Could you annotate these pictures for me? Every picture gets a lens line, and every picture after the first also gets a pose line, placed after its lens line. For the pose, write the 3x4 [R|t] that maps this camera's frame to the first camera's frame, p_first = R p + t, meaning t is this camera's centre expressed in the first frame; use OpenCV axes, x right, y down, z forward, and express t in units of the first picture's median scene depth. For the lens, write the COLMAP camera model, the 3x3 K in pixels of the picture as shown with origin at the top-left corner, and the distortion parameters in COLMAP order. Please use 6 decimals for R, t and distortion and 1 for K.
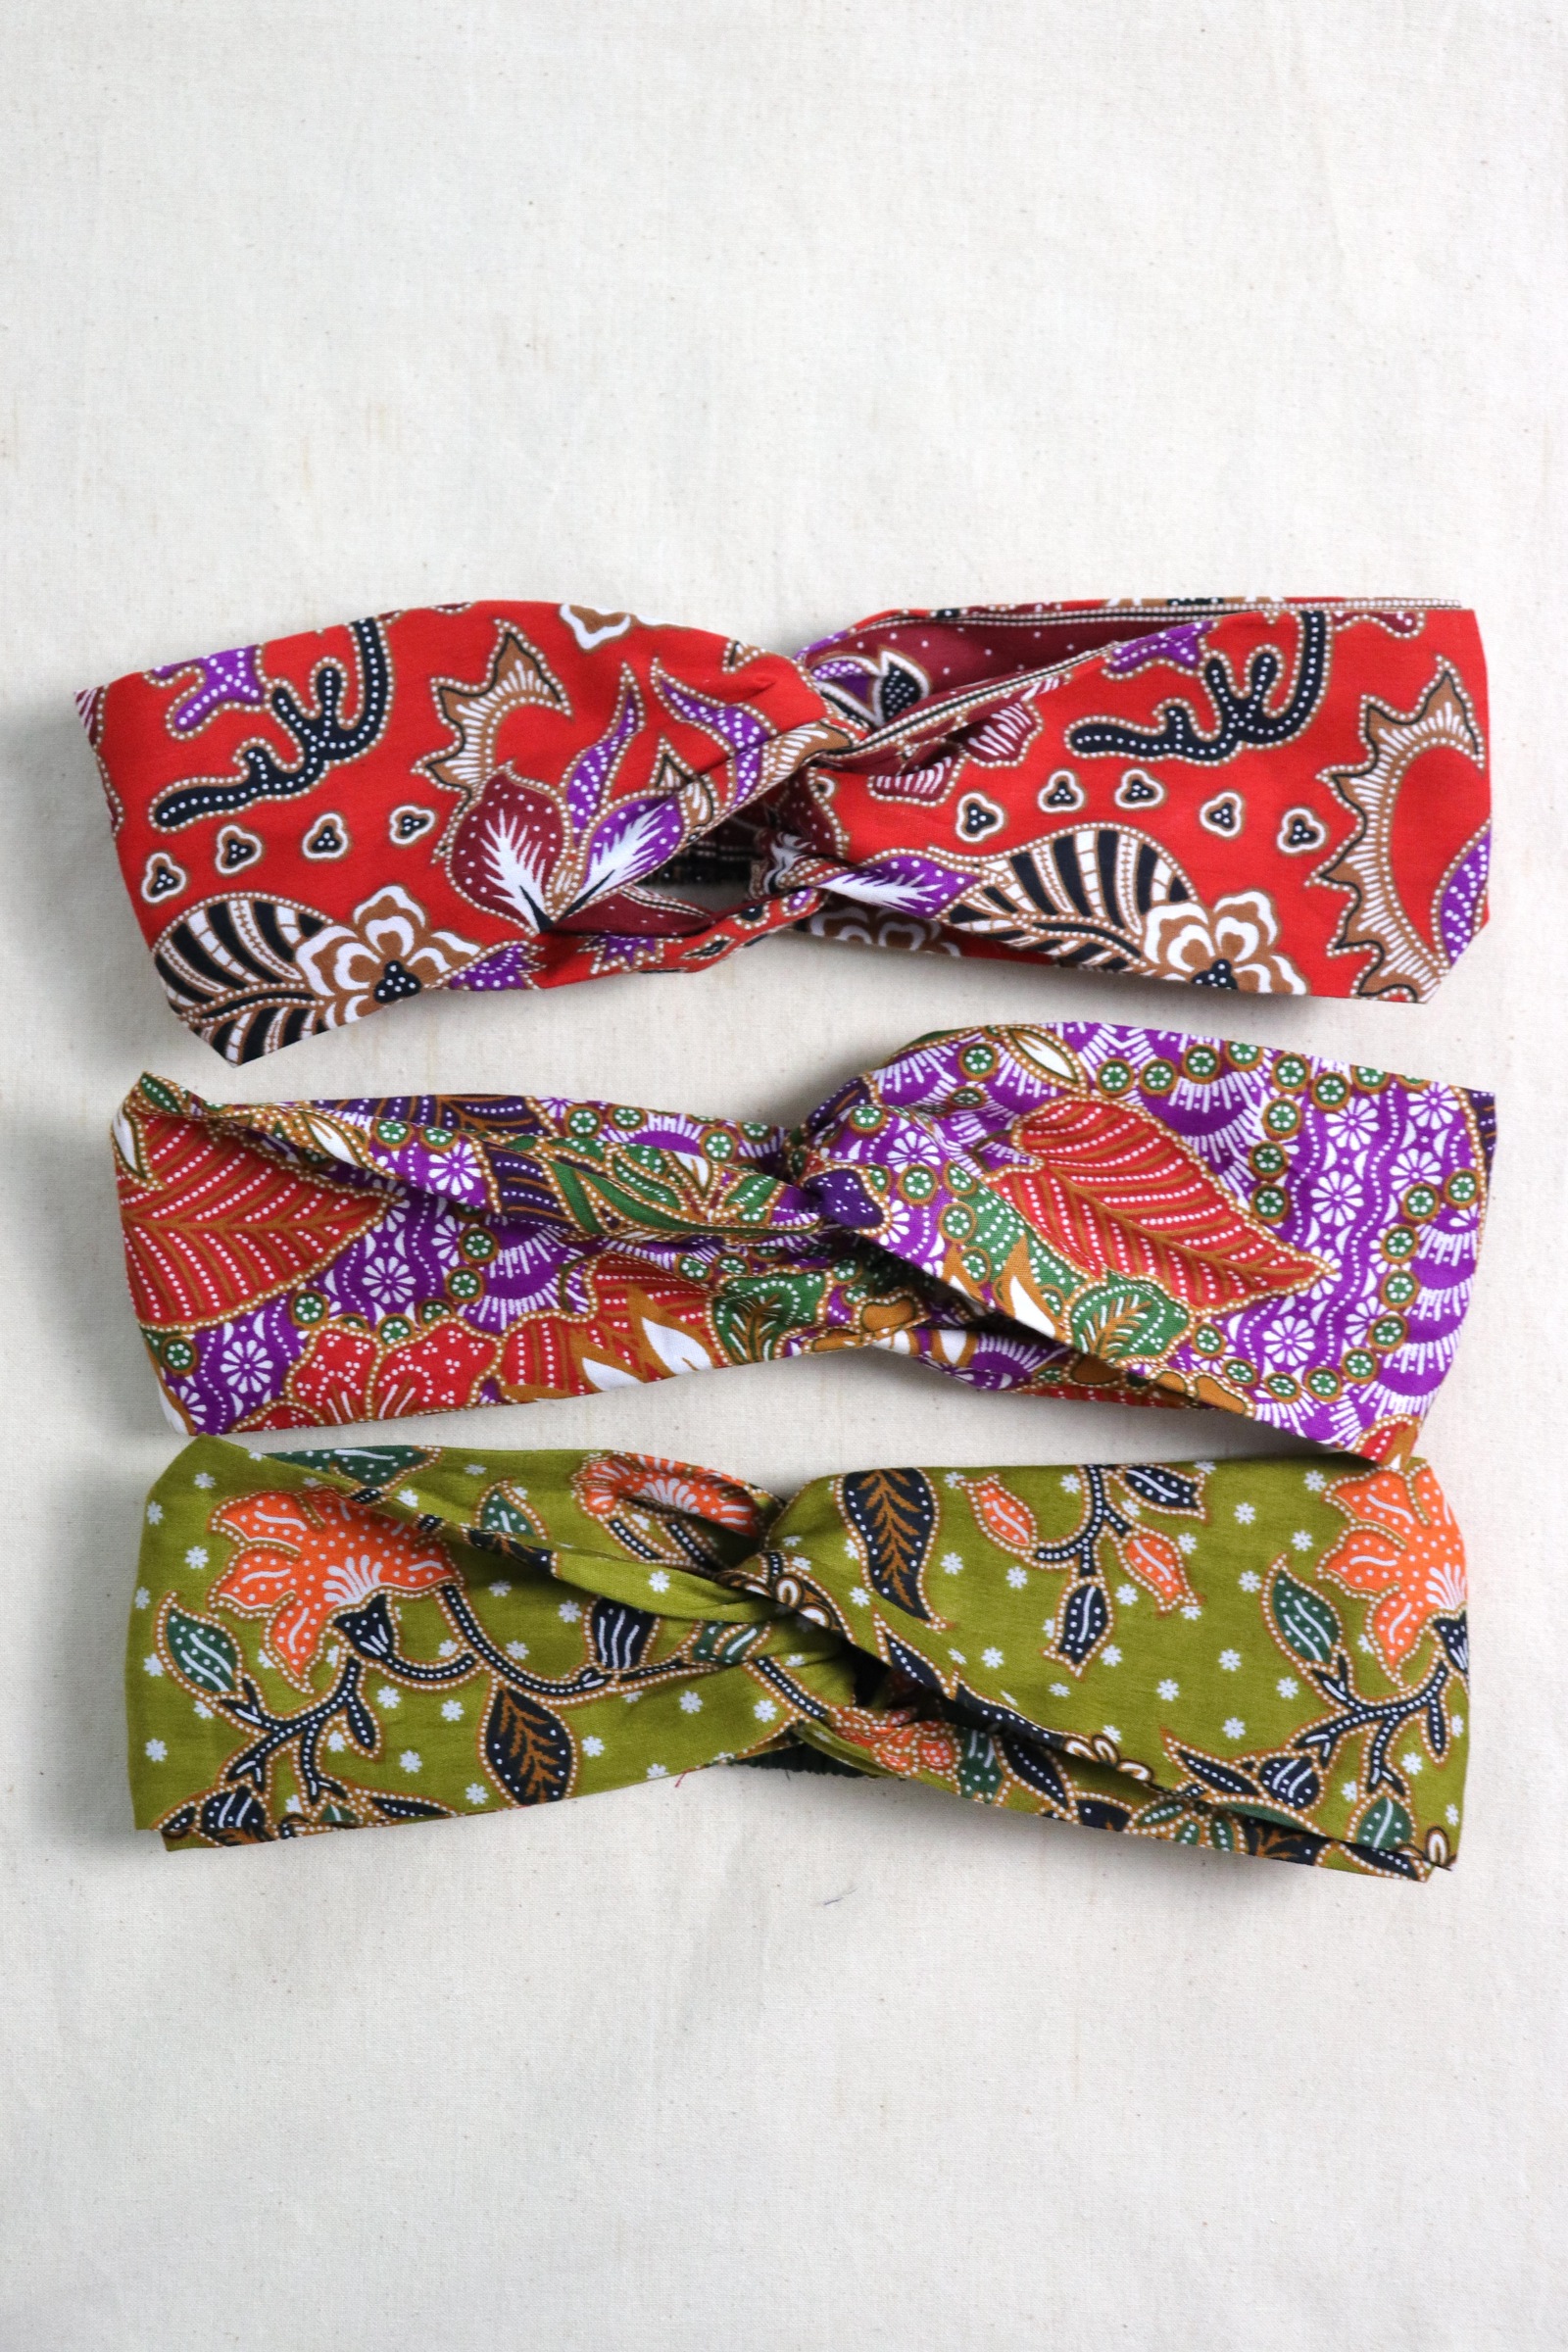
lens RADIAL K [[3608.5, 0, 763.8], [0, 3608.5, 1166.6], [0, 0, 1]] dist [0.062978, 0.000000]
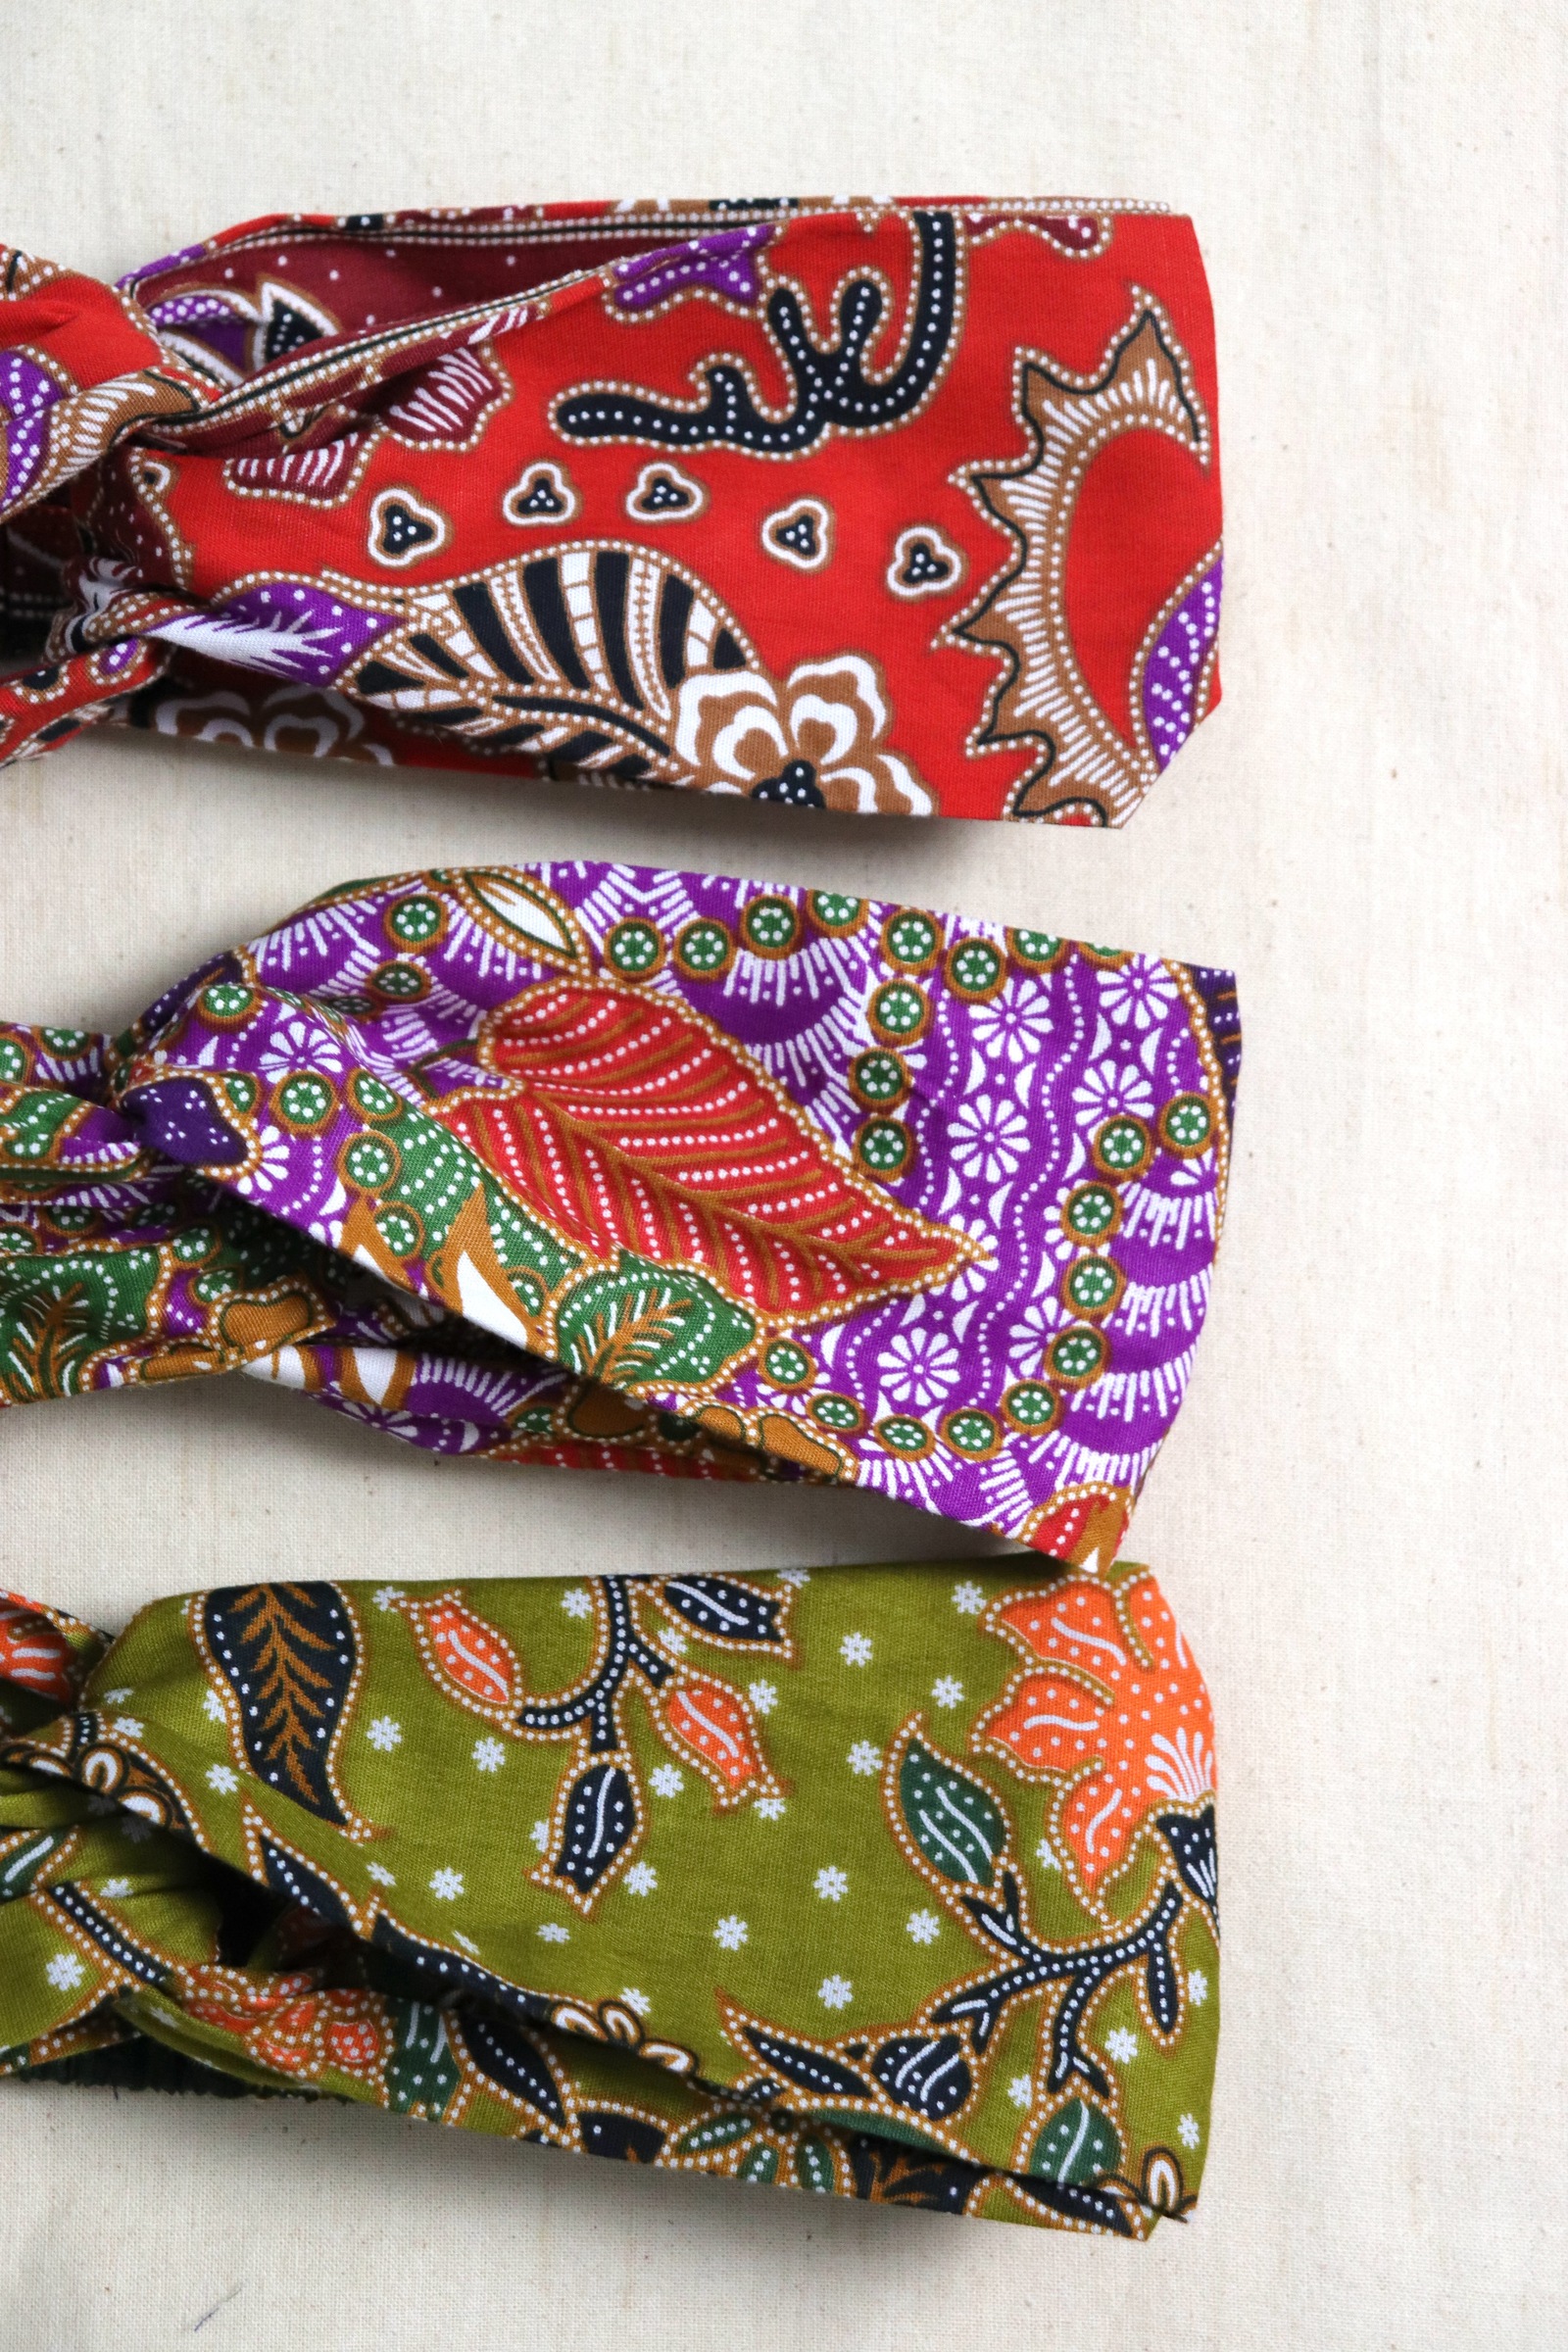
lens RADIAL K [[5275.7, 0, 781.4], [0, 5275.7, 1162.6], [0, 0, 1]] dist [0.278615, 0.000000]
pose [[0.999286, -0.006889, 0.037143, 0.088317], [0.009859, 0.996715, -0.080385, 0.087135], [-0.036467, 0.080694, 0.996072, 0.082104]]
